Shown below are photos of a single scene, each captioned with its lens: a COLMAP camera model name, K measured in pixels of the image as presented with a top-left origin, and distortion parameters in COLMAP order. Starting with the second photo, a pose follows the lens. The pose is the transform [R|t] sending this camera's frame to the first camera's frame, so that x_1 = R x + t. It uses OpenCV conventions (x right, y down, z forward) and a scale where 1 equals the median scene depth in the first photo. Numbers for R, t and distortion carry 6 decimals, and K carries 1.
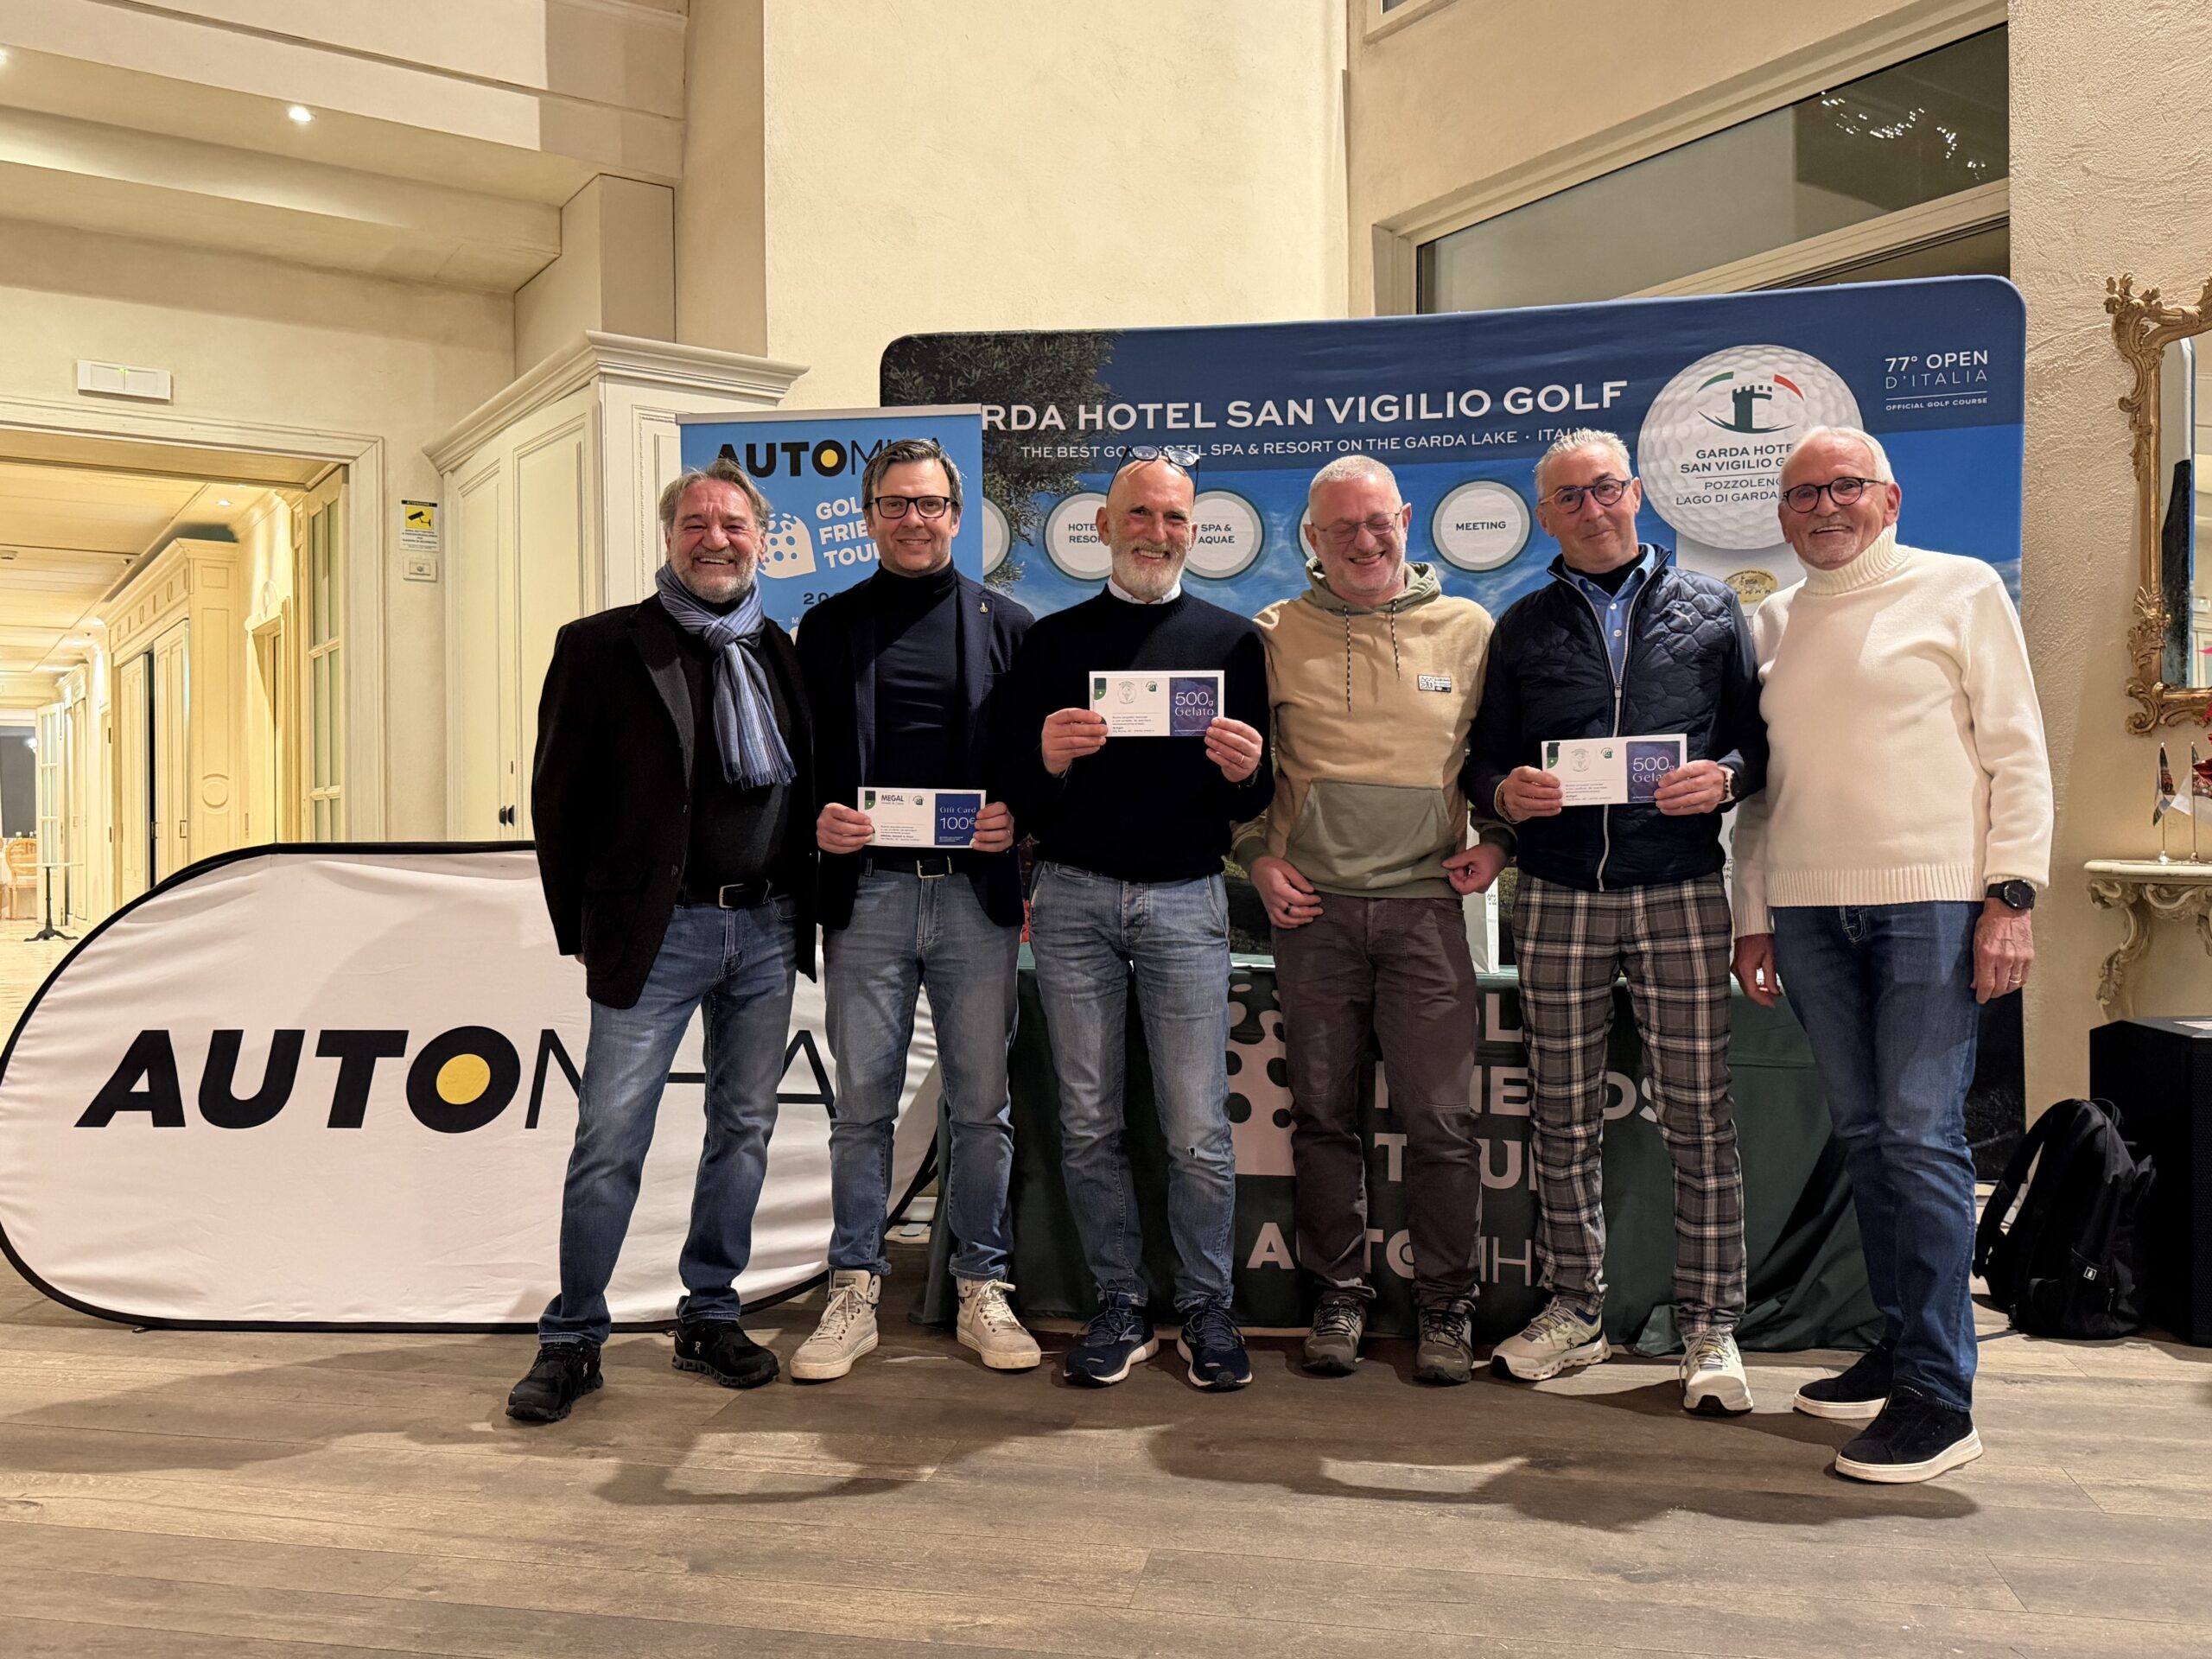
lens RADIAL K [[1801.5, 0, 1094.6], [0, 1801.5, 830.5], [0, 0, 1]] dist [0.024800, -0.046346]
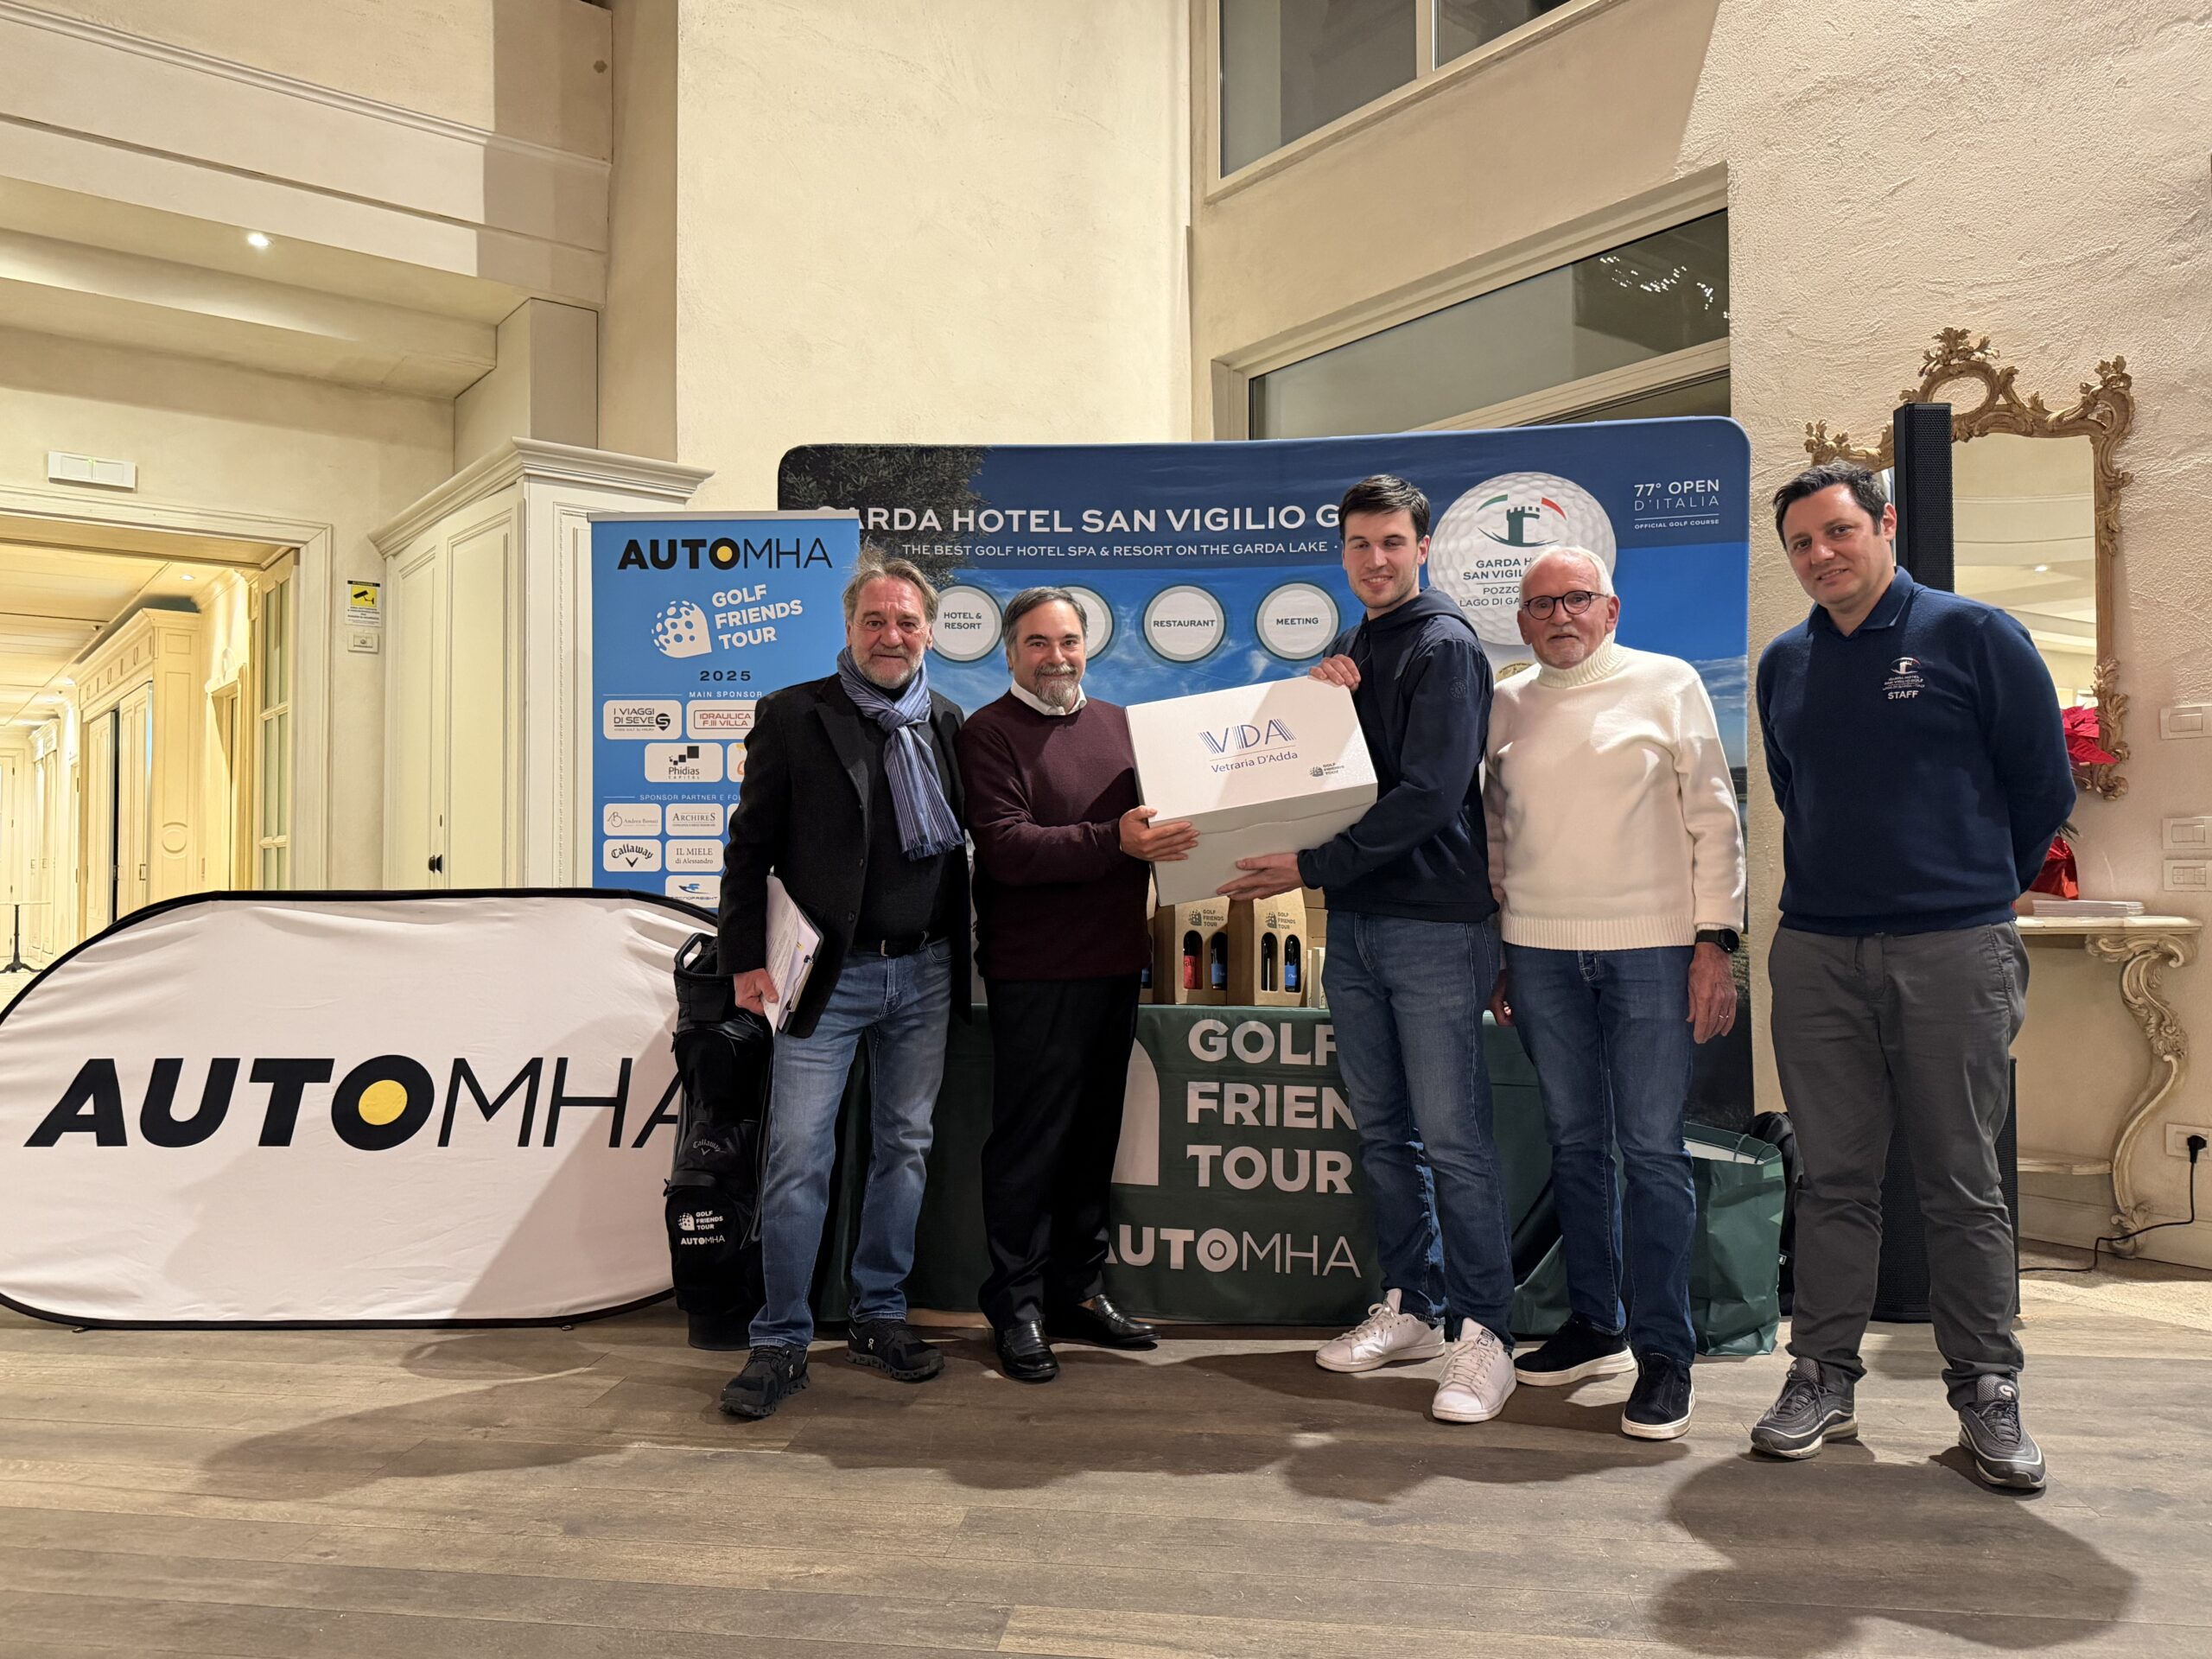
lens RADIAL K [[1610.0, 0, 1099.9], [0, 1610.0, 826.8], [0, 0, 1]] dist [0.003254, -0.011282]
pose [[0.997865, 0.006059, 0.065028, 0.022639], [-0.004175, 0.999568, -0.029077, -0.004800], [-0.065176, 0.028744, 0.997460, -0.025707]]
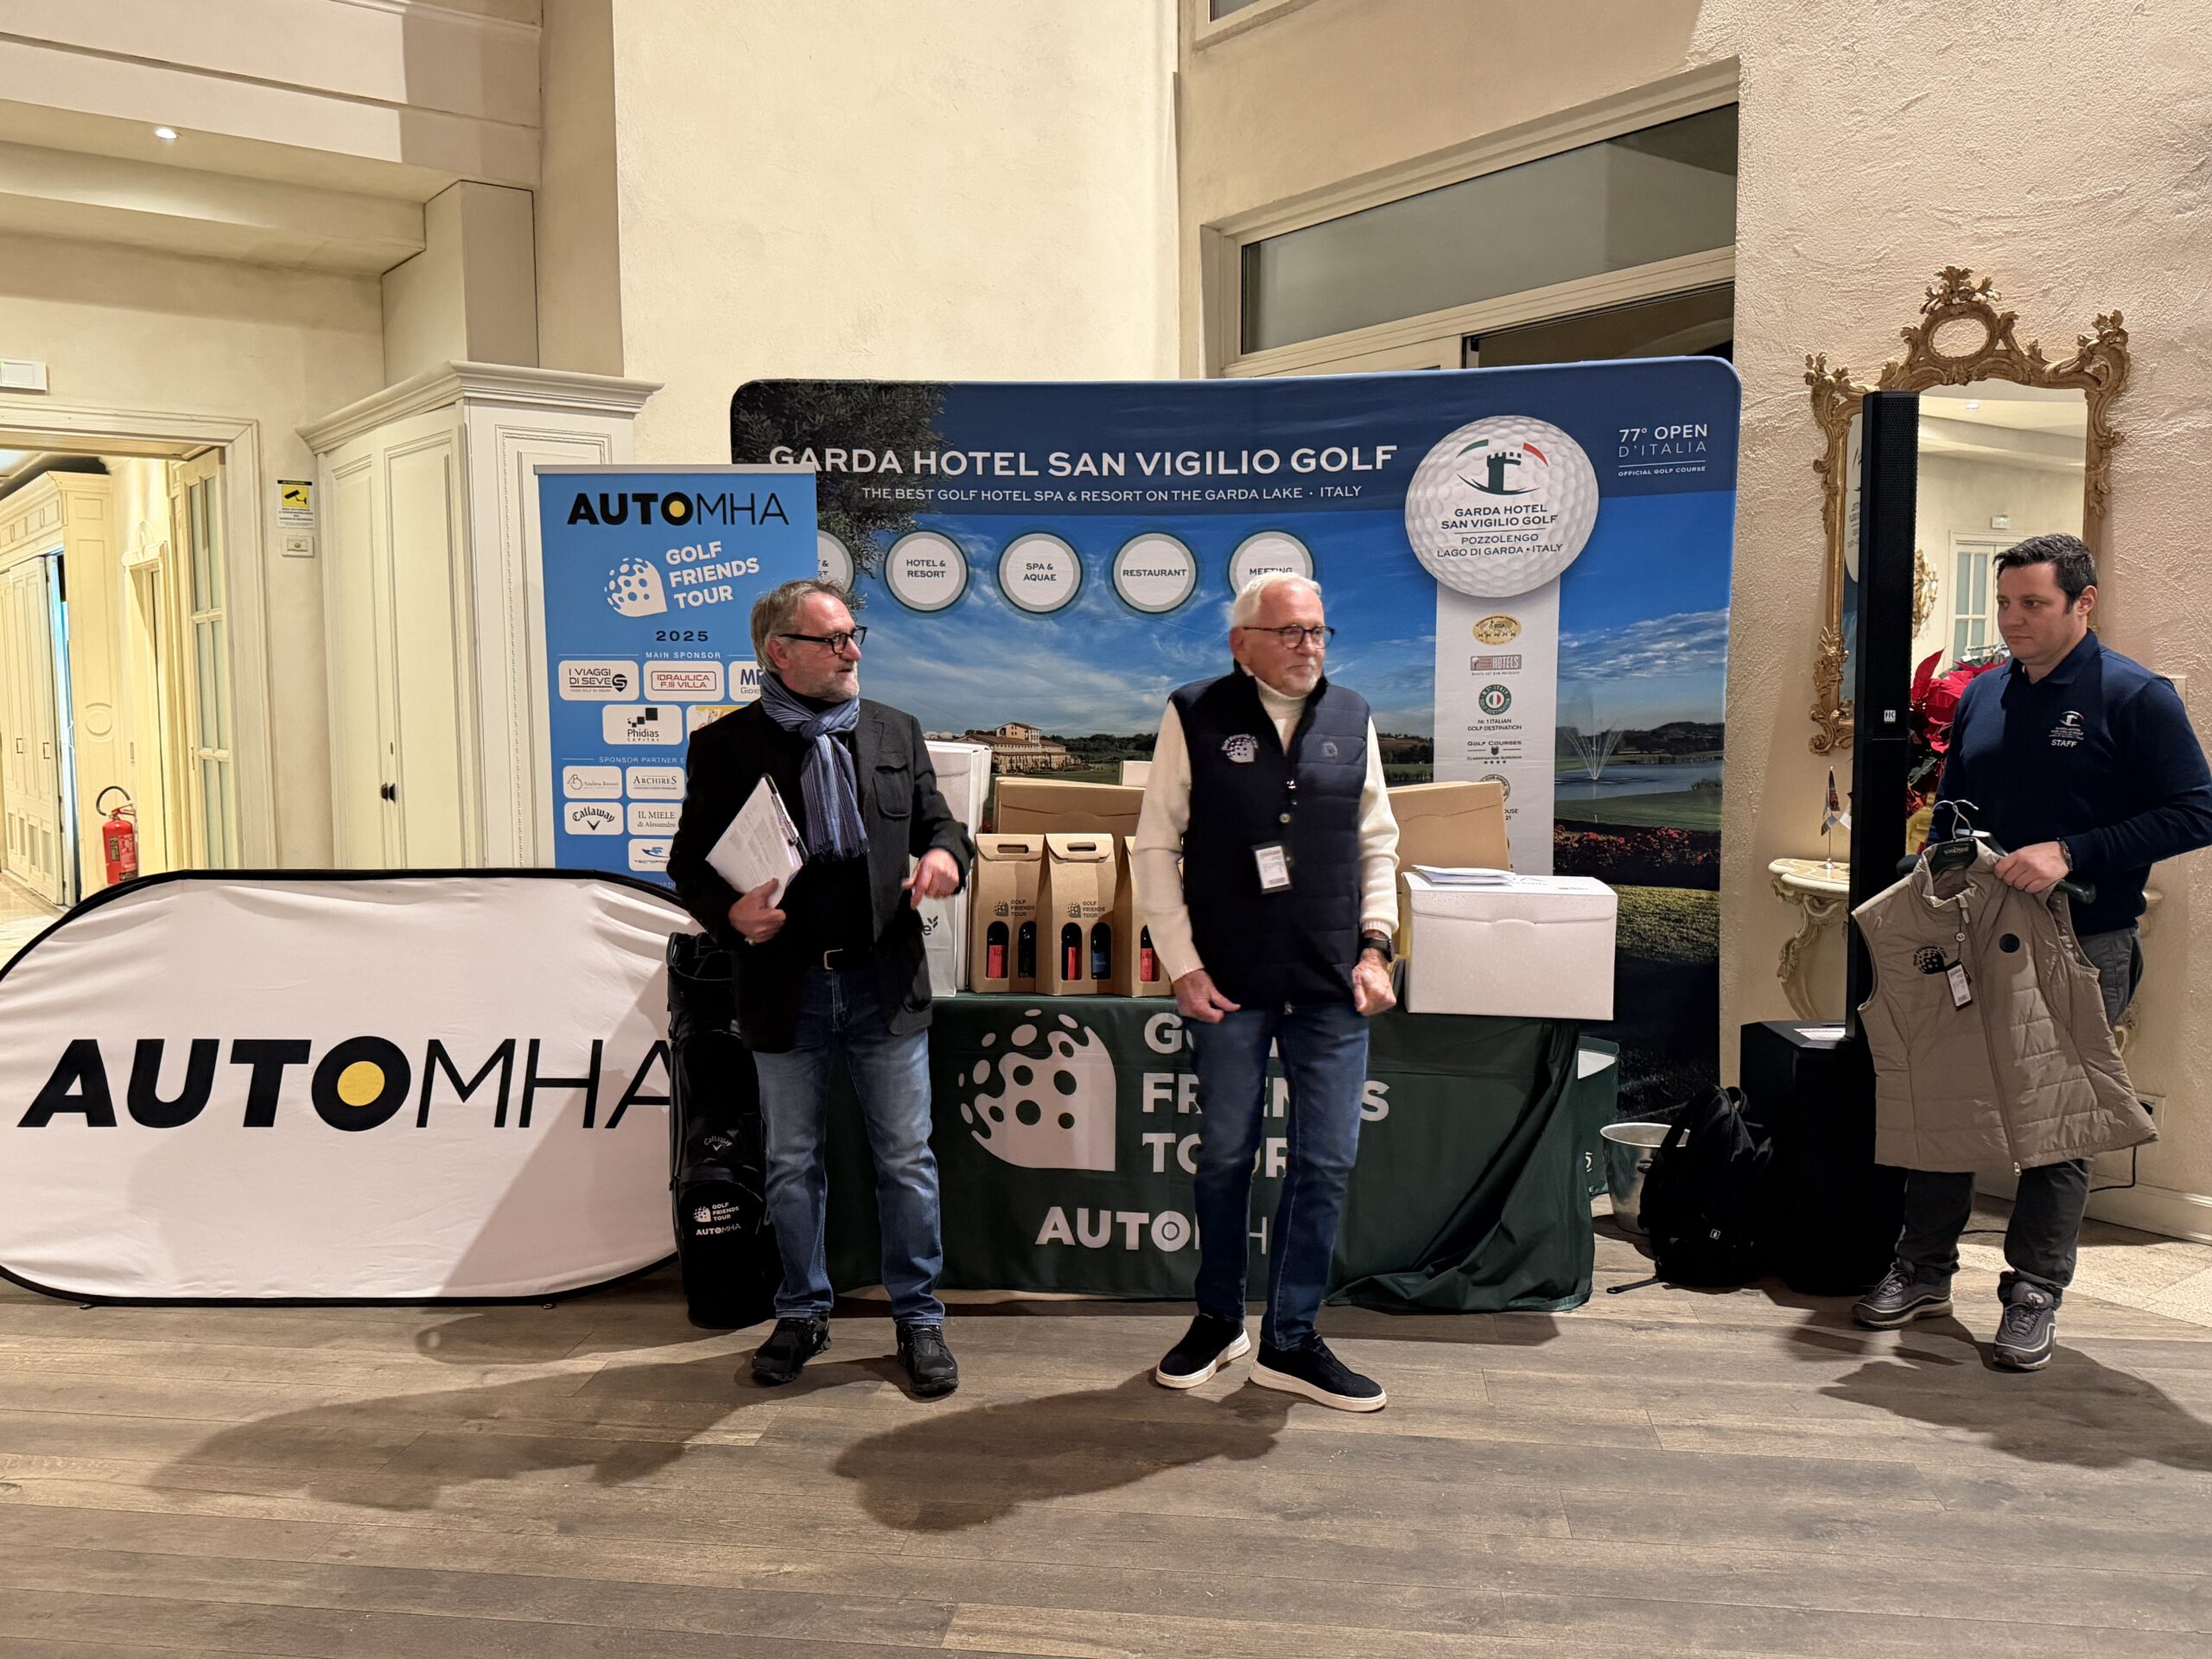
lens RADIAL K [[1799.8, 0, 1116.0], [0, 1799.8, 829.8], [0, 0, 1]] dist [0.012228, -0.026761]
pose [[0.997769, -0.005073, 0.066575, 0.042380], [-0.000634, 0.996346, 0.085412, -0.094456], [-0.066764, -0.085263, 0.994119, -0.121066]]
